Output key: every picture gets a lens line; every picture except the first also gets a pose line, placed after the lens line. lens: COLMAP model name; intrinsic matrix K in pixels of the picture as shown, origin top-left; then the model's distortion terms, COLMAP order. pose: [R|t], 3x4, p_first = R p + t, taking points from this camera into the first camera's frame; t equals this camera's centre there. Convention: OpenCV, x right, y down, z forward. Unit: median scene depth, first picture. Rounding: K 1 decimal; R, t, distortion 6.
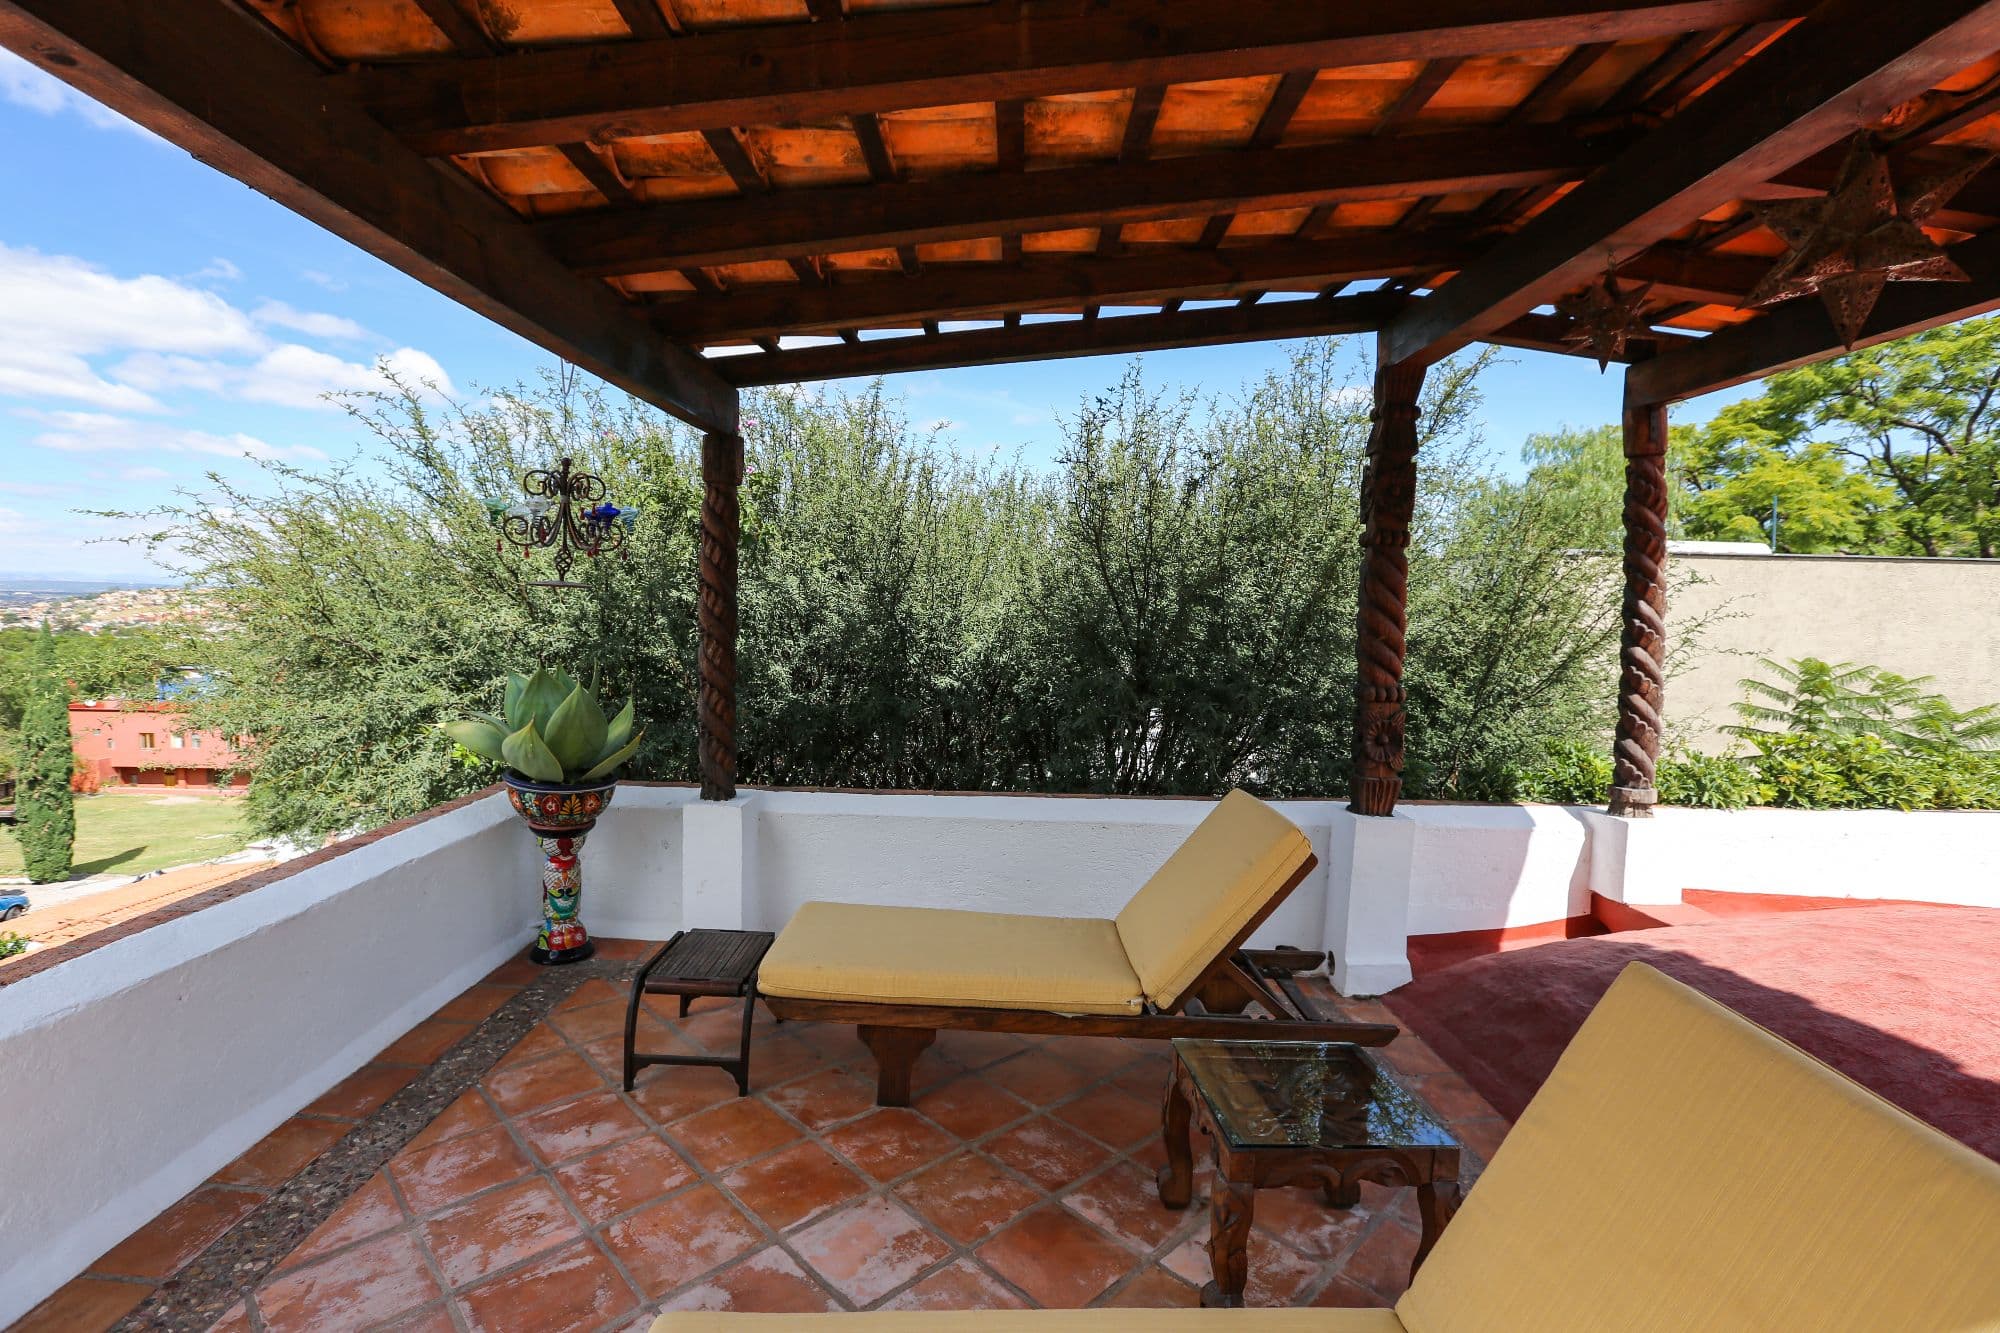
lens RADIAL K [[941.7, 0, 928.4], [0, 941.7, 665.8], [0, 0, 1]] dist [-0.059676, 0.026659]
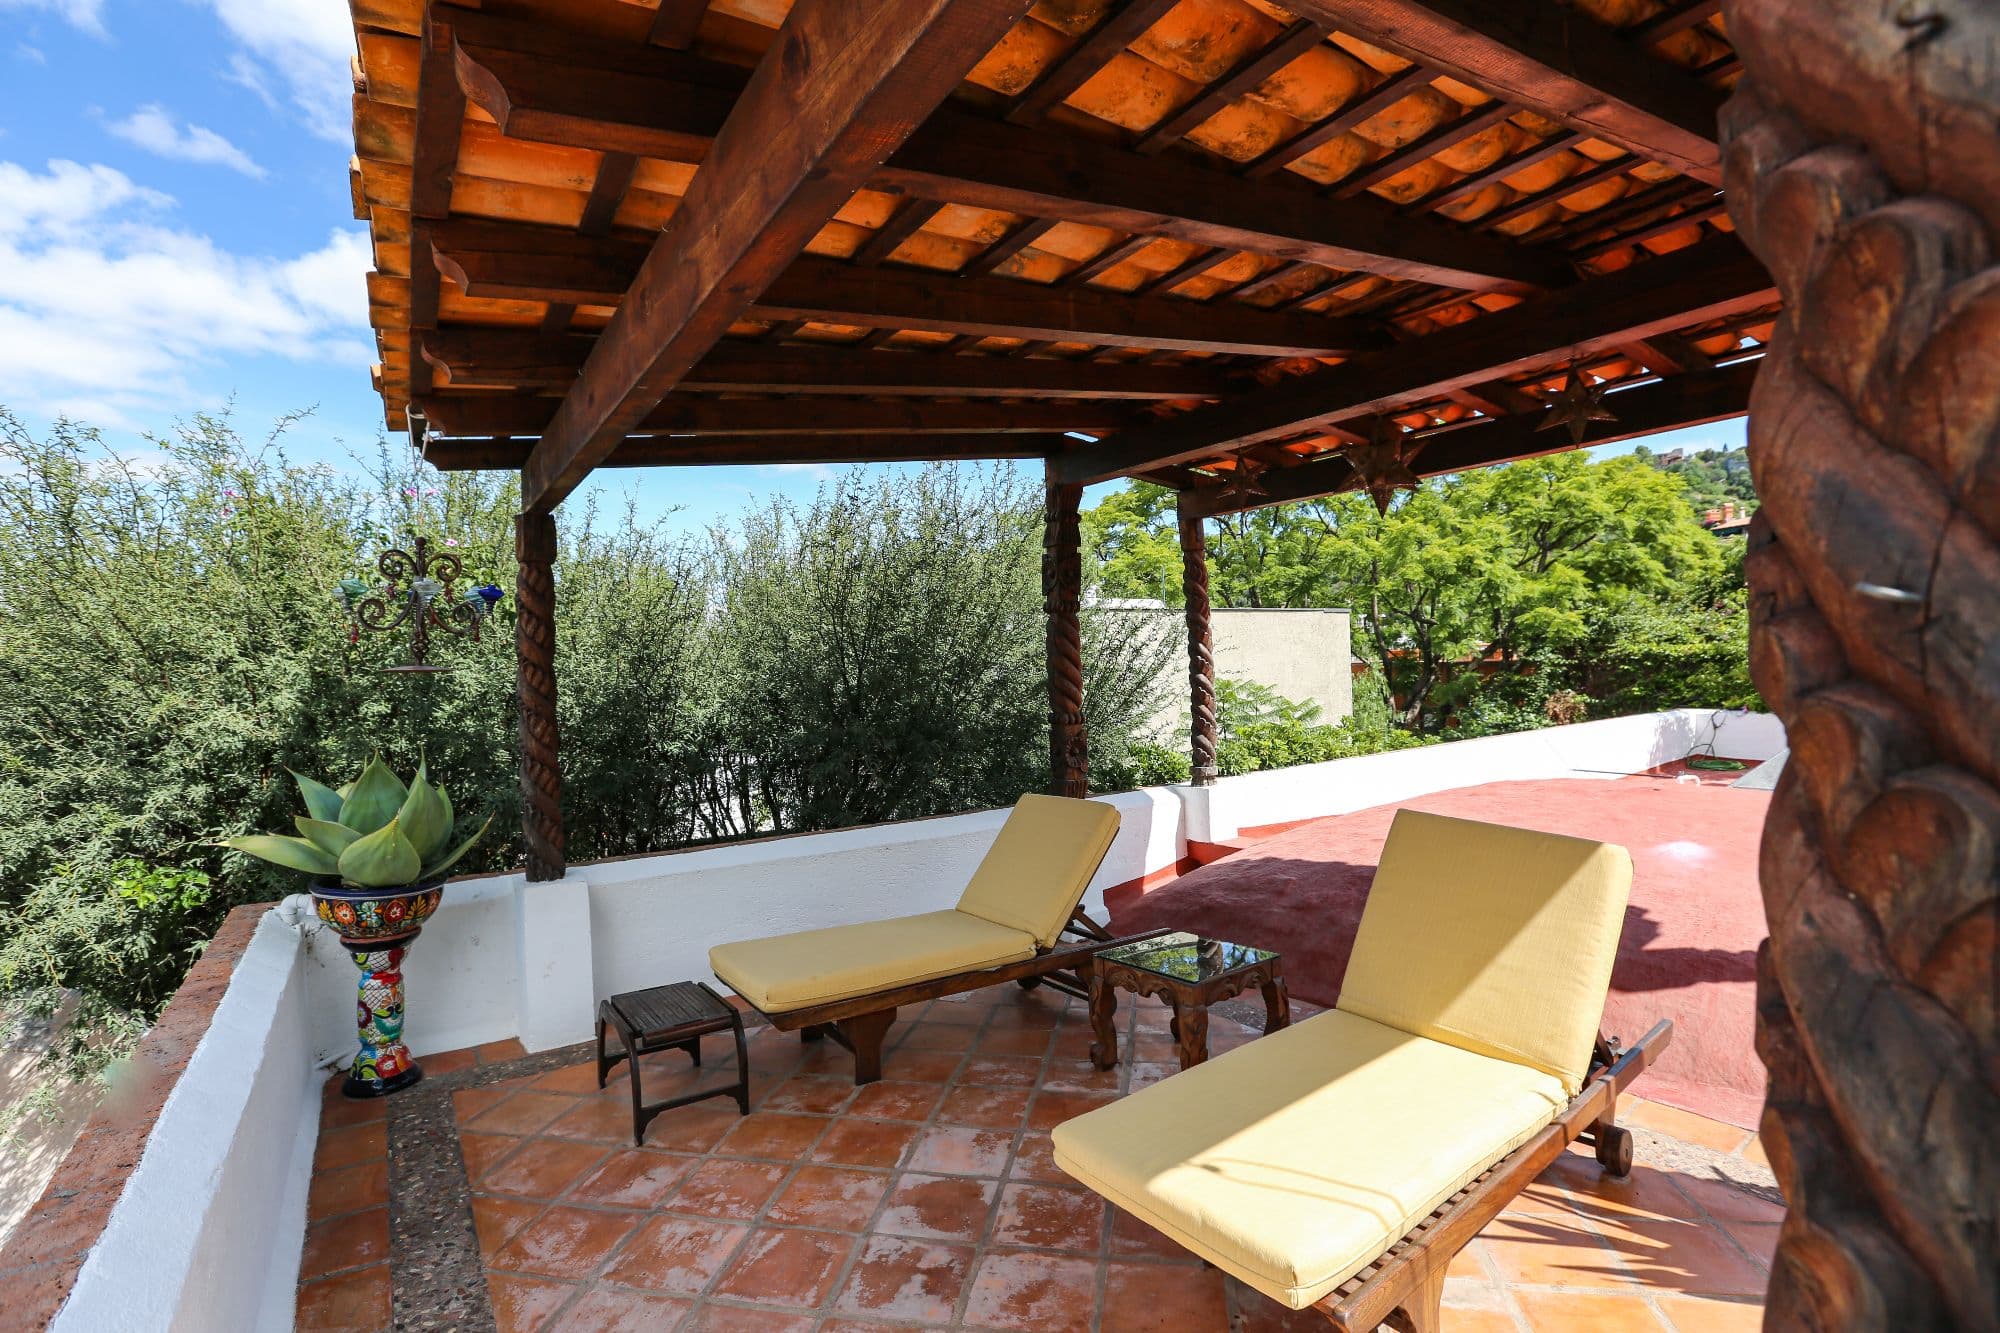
lens RADIAL K [[942.2, 0, 1002.3], [0, 942.2, 669.2], [0, 0, 1]] dist [-0.039374, 0.014385]
pose [[0.816088, -0.051609, 0.575618, -0.406711], [0.087053, 0.995618, -0.034155, -0.003320], [-0.571333, 0.077983, 0.817005, -0.095335]]
